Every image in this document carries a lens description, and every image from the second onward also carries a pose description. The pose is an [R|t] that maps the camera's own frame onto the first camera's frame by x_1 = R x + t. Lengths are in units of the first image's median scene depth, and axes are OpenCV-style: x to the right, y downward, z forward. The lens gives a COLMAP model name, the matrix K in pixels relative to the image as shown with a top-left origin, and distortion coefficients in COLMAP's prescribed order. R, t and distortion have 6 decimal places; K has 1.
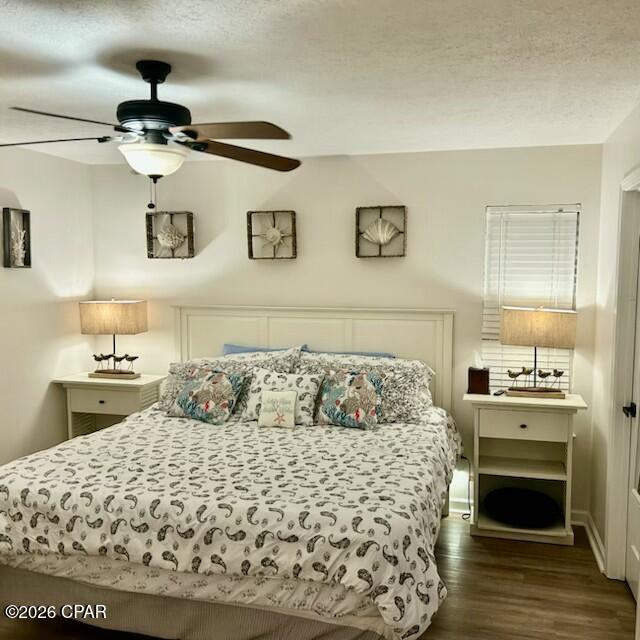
lens RADIAL K [[652.7, 0, 321.7], [0, 652.7, 323.3], [0, 0, 1]] dist [0.172963, -0.268845]
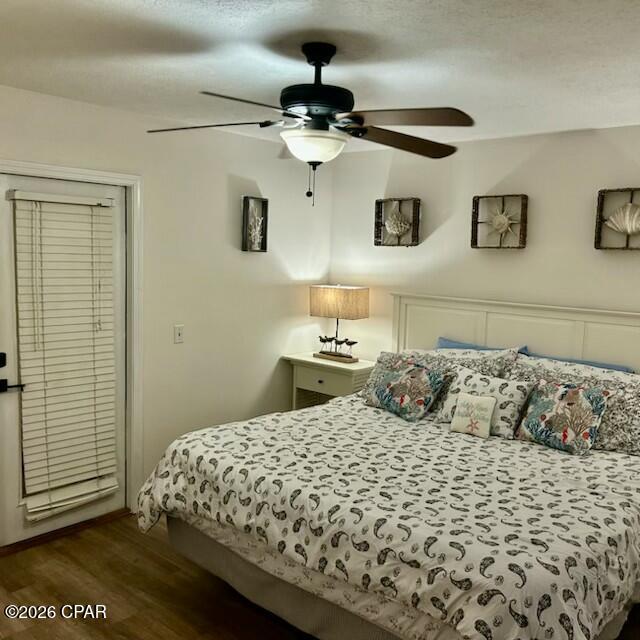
lens RADIAL K [[652.7, 0, 321.7], [0, 652.7, 323.3], [0, 0, 1]] dist [0.172963, -0.268845]
pose [[0.901800, 0.079210, -0.424832, 0.123320], [-0.069700, 0.996847, 0.037908, -0.015668], [0.426496, -0.004574, 0.904478, 0.081657]]
